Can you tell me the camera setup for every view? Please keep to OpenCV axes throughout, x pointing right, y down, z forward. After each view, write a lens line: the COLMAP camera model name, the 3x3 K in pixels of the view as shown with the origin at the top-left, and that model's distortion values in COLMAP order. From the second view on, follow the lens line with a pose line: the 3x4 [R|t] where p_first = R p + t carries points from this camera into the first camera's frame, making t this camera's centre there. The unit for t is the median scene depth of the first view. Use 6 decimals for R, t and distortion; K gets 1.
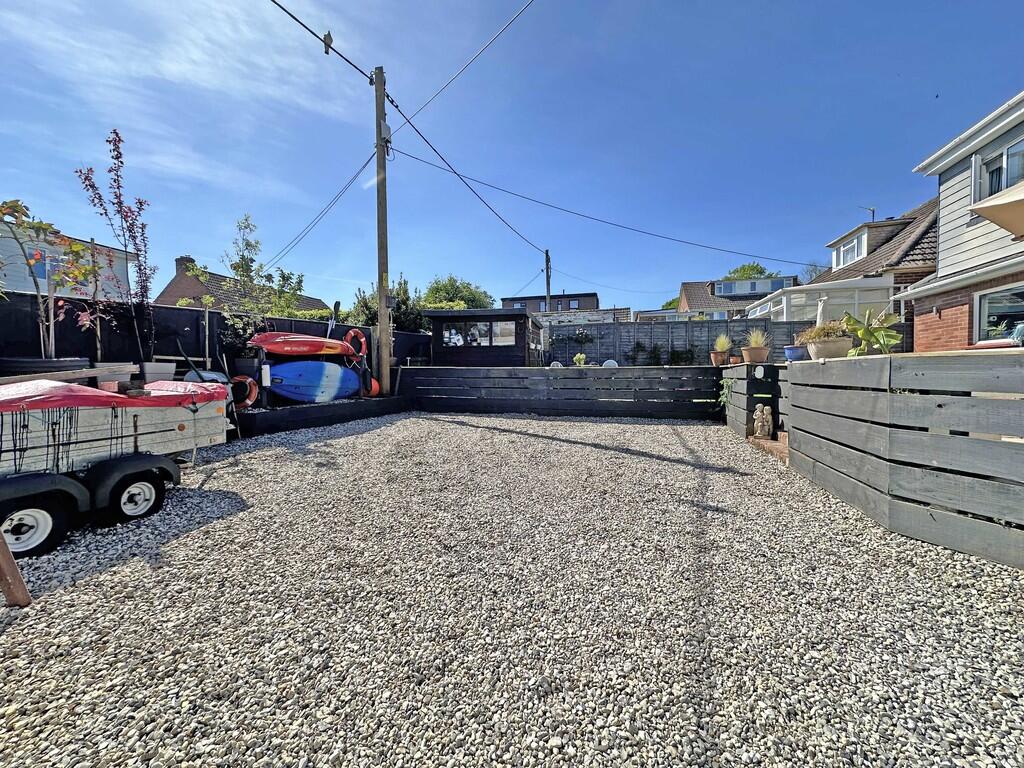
lens RADIAL K [[412.7, 0, 513.4], [0, 412.7, 382.5], [0, 0, 1]] dist [0.001582, 0.000932]
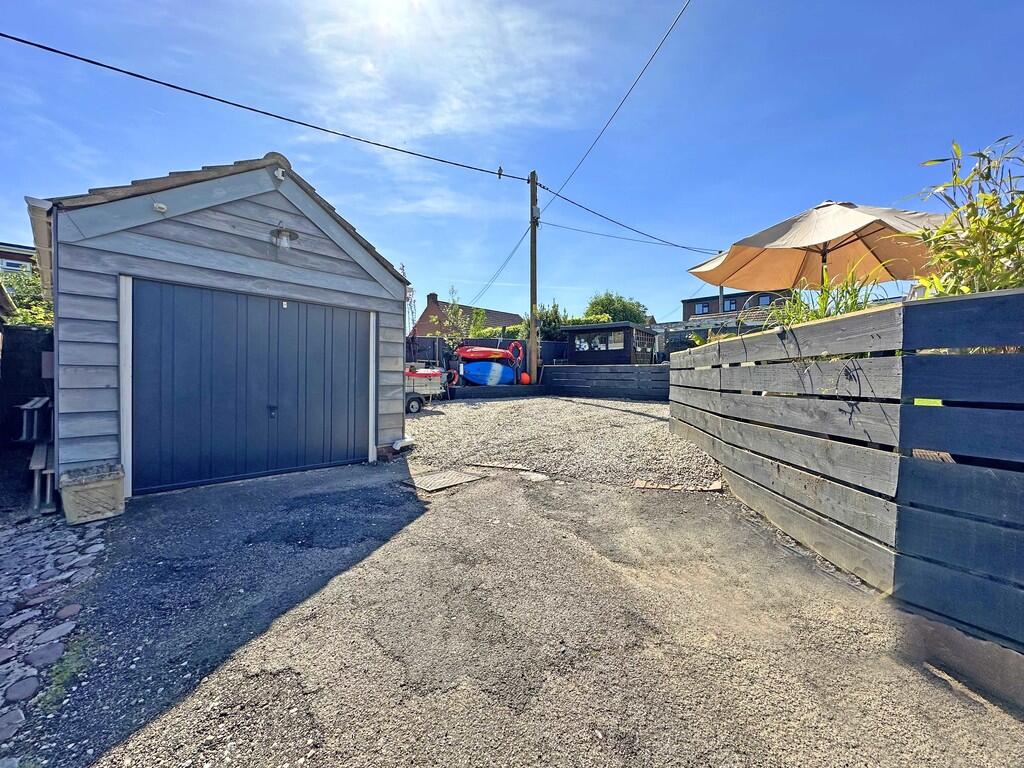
lens RADIAL K [[412.7, 0, 511.4], [0, 412.7, 379.1], [0, 0, 1]] dist [0.001582, 0.000932]
pose [[0.886452, 0.007118, -0.462766, 0.325516], [-0.014325, 0.999825, -0.012061, 0.031725], [0.462599, 0.017320, 0.886398, -0.393000]]
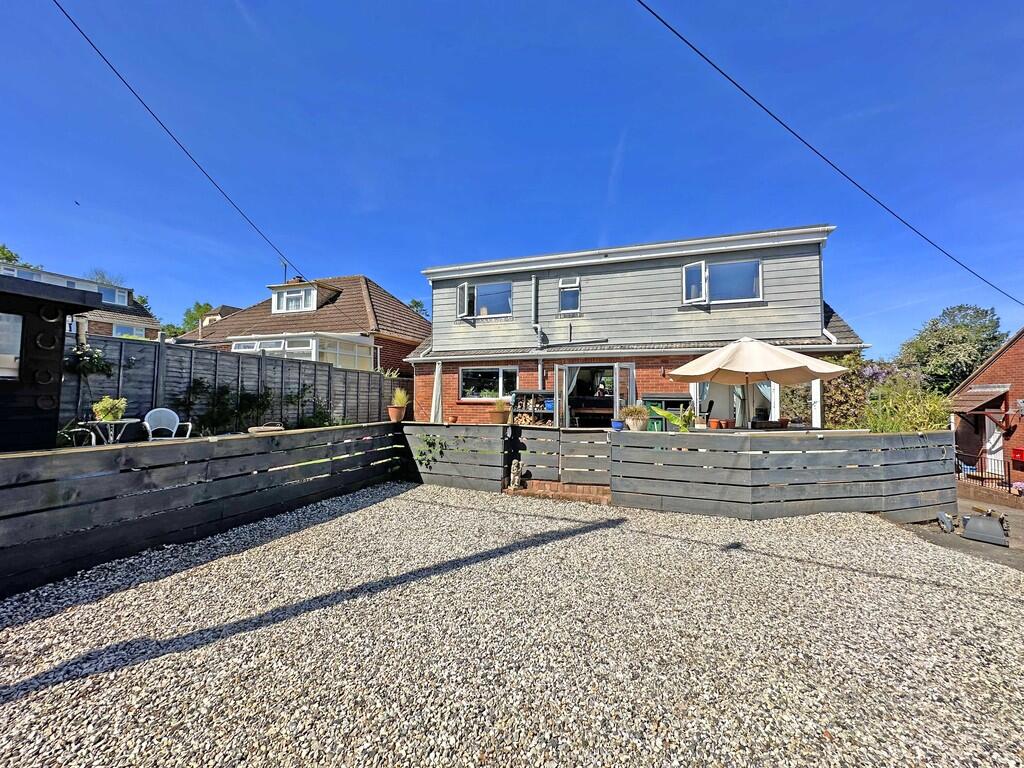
lens RADIAL K [[412.7, 0, 512.1], [0, 412.7, 378.4], [0, 0, 1]] dist [0.001582, 0.000932]
pose [[0.074705, 0.052282, 0.995834, -0.379470], [0.010695, 0.998525, -0.053226, -0.076198], [-0.997148, 0.014627, 0.074036, 0.594862]]
